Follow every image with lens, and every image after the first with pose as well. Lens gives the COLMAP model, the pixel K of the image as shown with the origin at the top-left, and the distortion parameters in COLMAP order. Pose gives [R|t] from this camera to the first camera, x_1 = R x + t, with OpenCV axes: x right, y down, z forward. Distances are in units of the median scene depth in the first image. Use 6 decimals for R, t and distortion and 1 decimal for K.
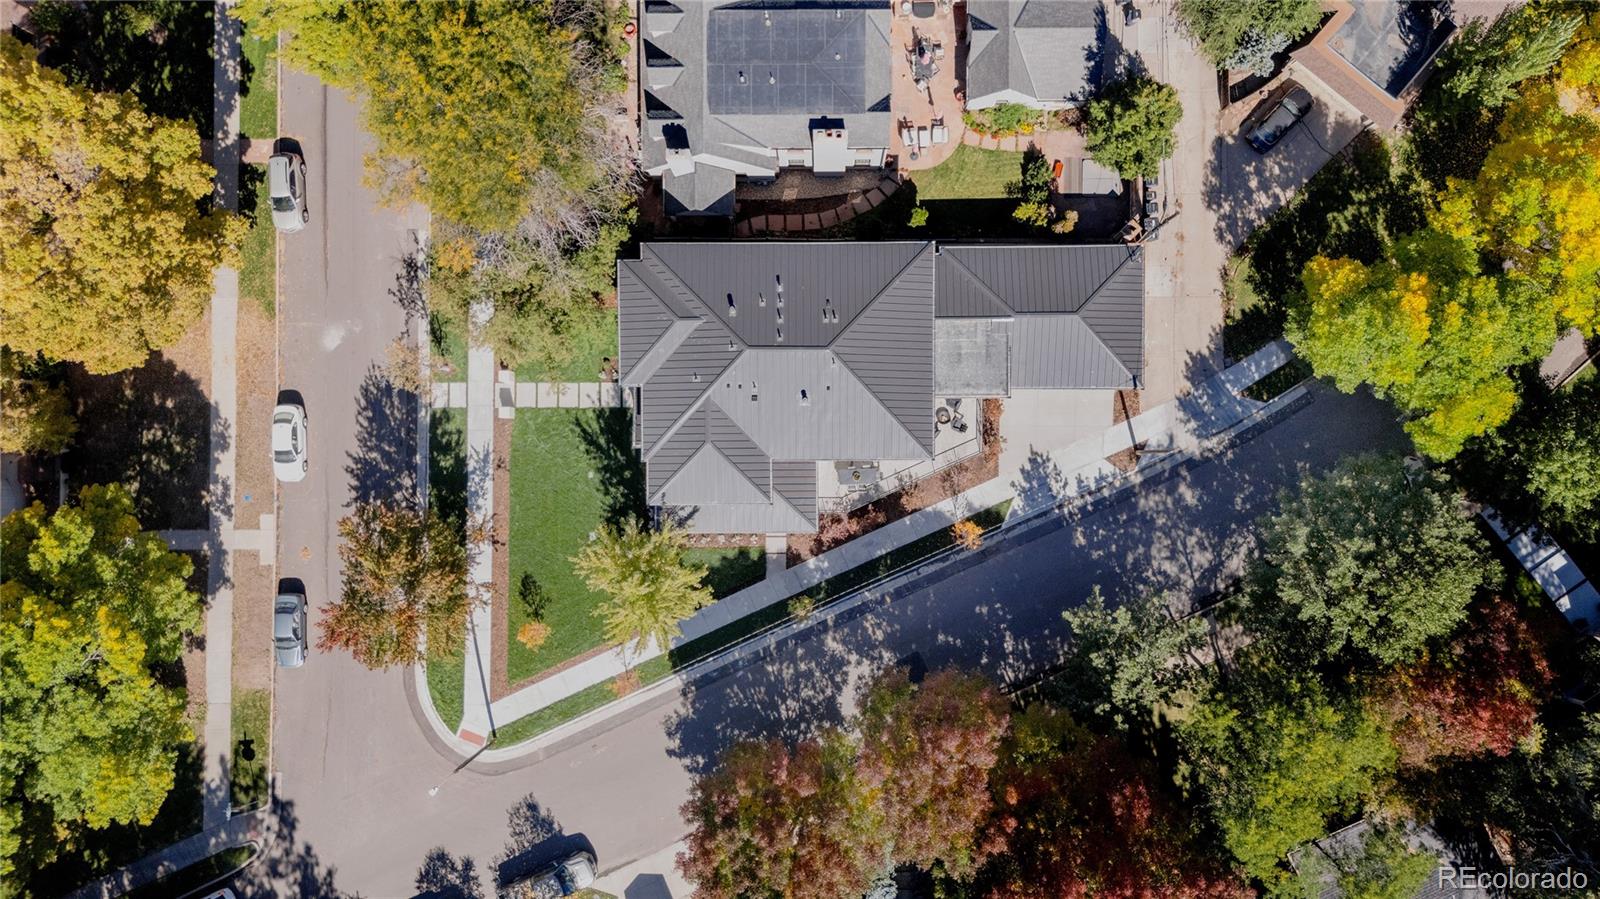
lens RADIAL K [[1185.6, 0, 809.6], [0, 1185.6, 445.4], [0, 0, 1]] dist [0.059729, -0.060712]
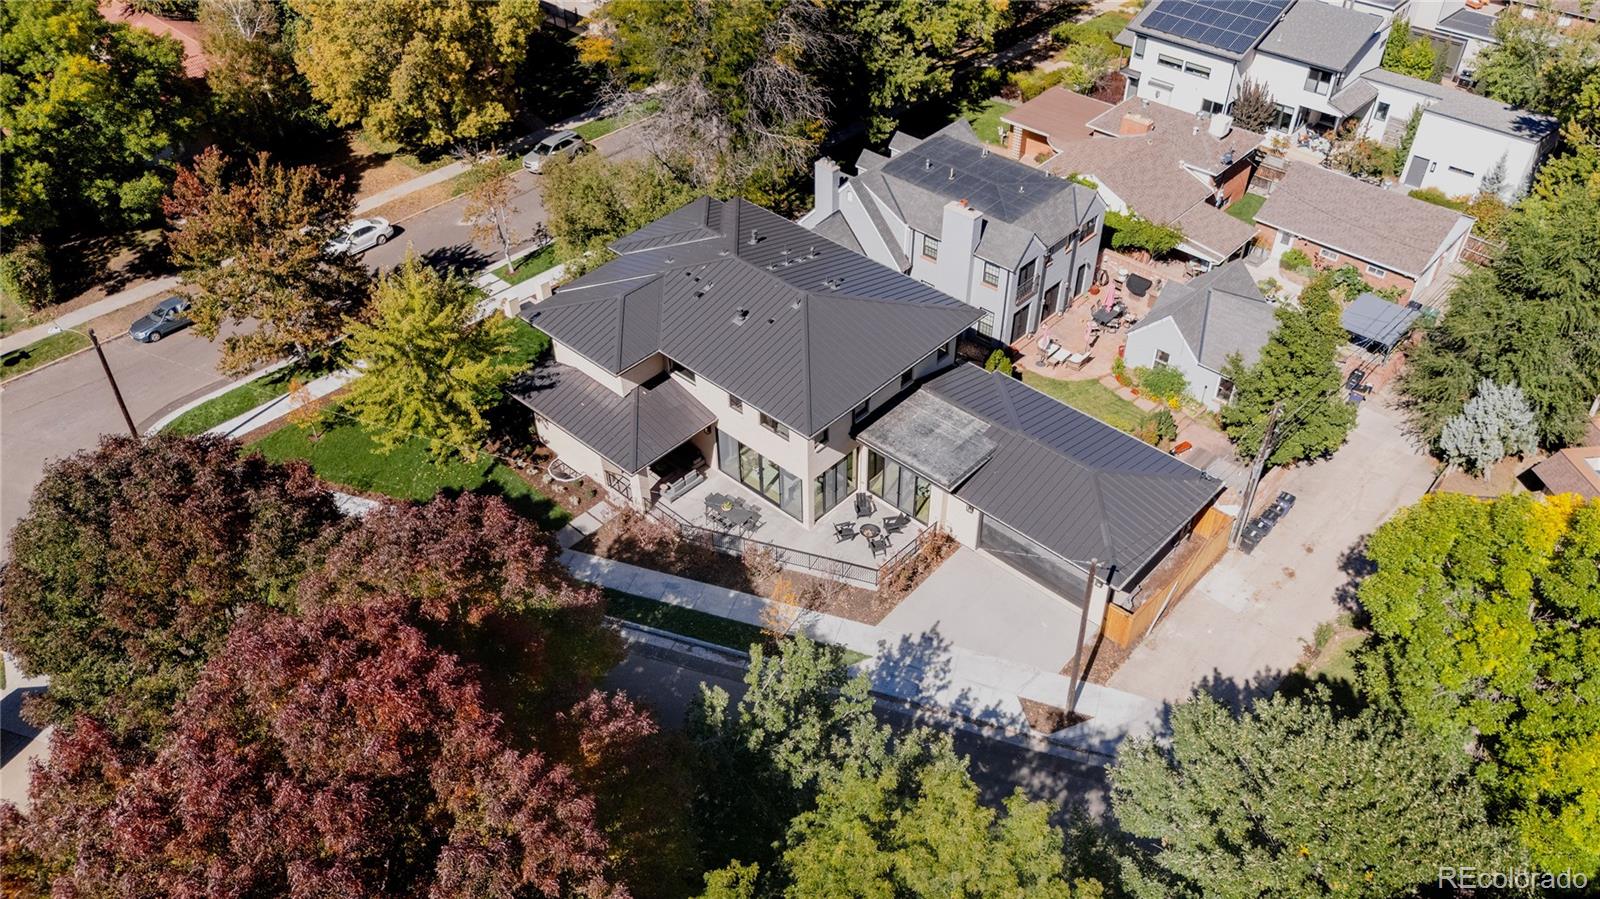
lens RADIAL K [[1185.6, 0, 809.6], [0, 1185.6, 445.4], [0, 0, 1]] dist [0.059729, -0.060712]
pose [[0.732446, 0.454652, -0.506769, 0.430041], [-0.680798, 0.495747, -0.539212, 0.366618], [0.006075, 0.739950, 0.672634, 0.465092]]
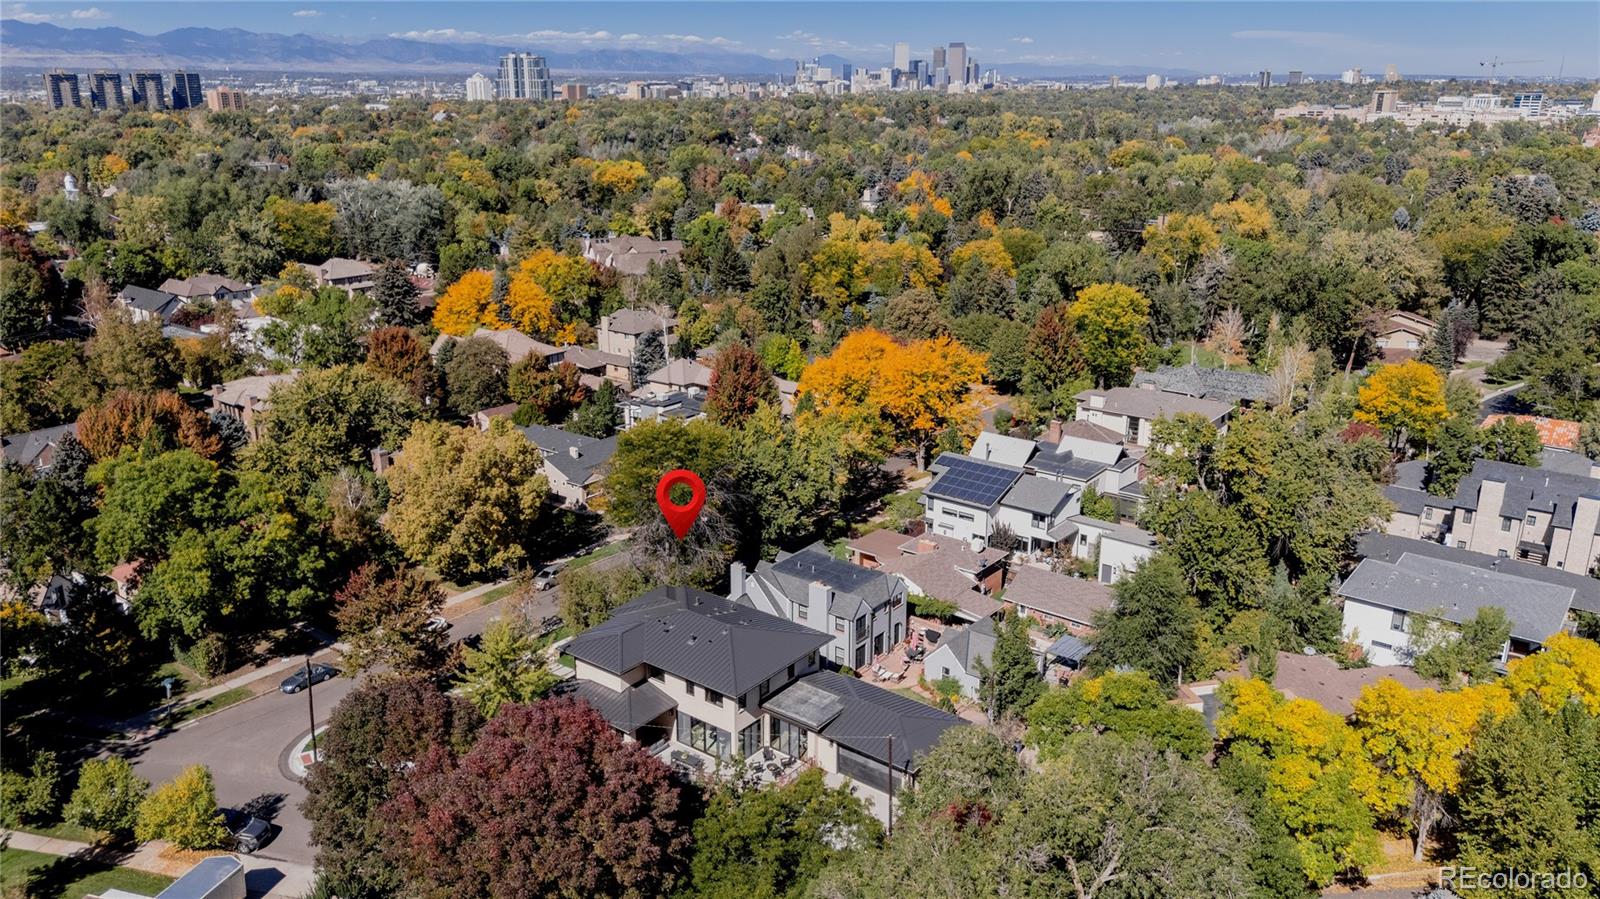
lens RADIAL K [[1185.6, 0, 809.6], [0, 1185.6, 445.4], [0, 0, 1]] dist [0.059729, -0.060712]
pose [[0.794510, 0.206160, -0.571185, 0.763465], [-0.607121, 0.250174, -0.754200, 0.779986], [-0.012590, 0.945997, 0.323930, 0.295103]]
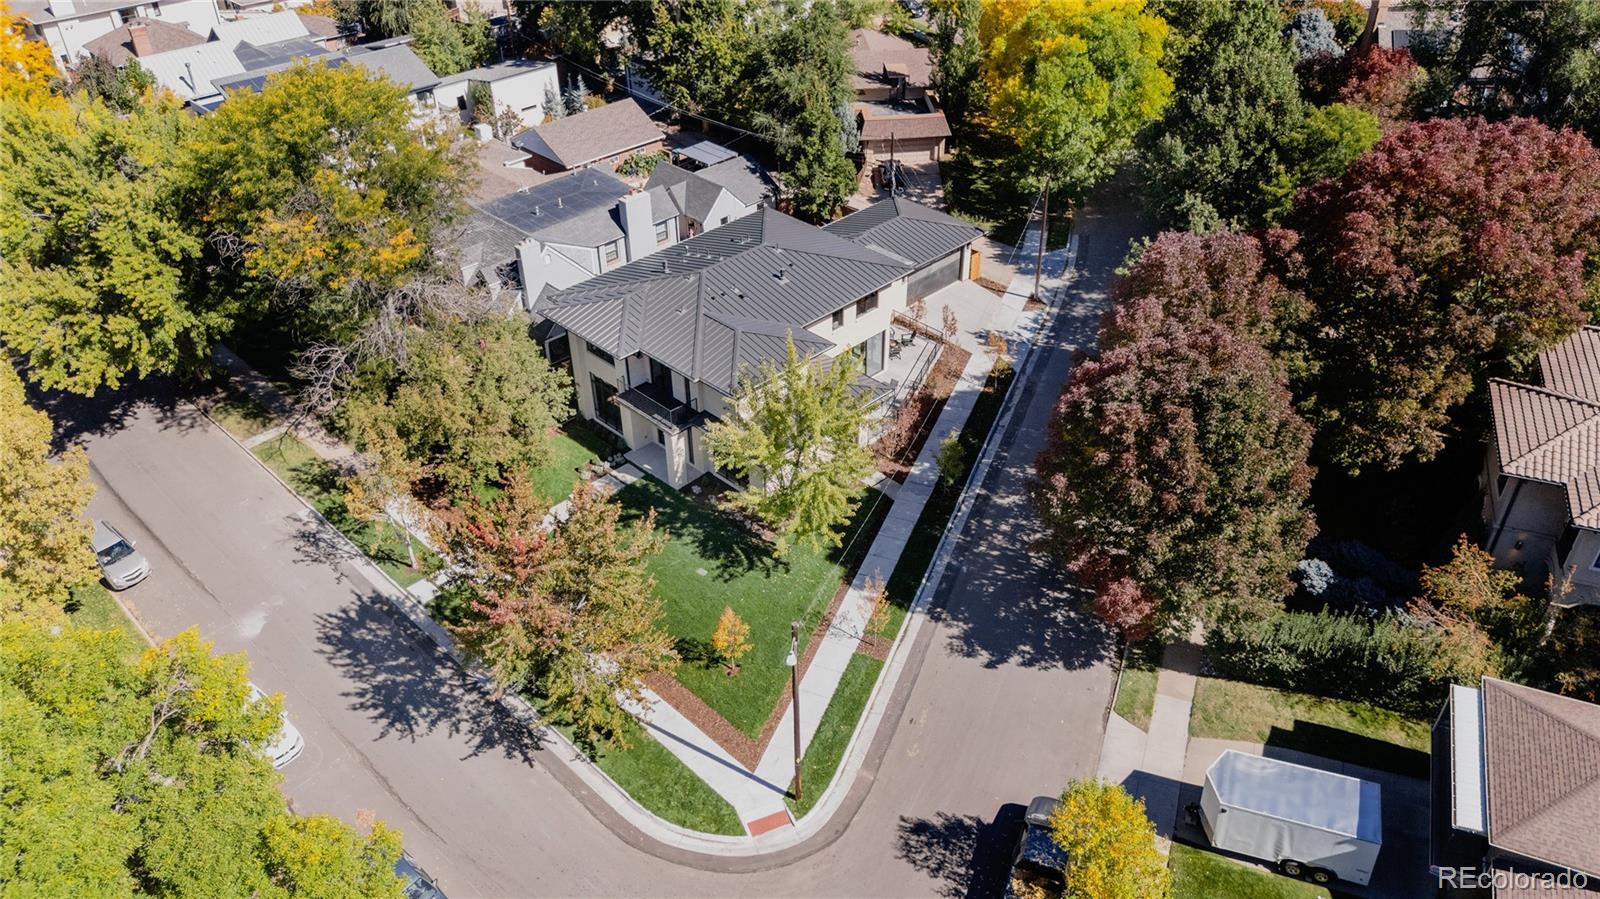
lens RADIAL K [[1185.6, 0, 809.6], [0, 1185.6, 445.4], [0, 0, 1]] dist [0.059729, -0.060712]
pose [[0.705503, -0.387561, 0.593348, -0.557724], [0.707395, 0.436011, -0.556315, 0.516773], [-0.043101, 0.812214, 0.581766, 0.488538]]
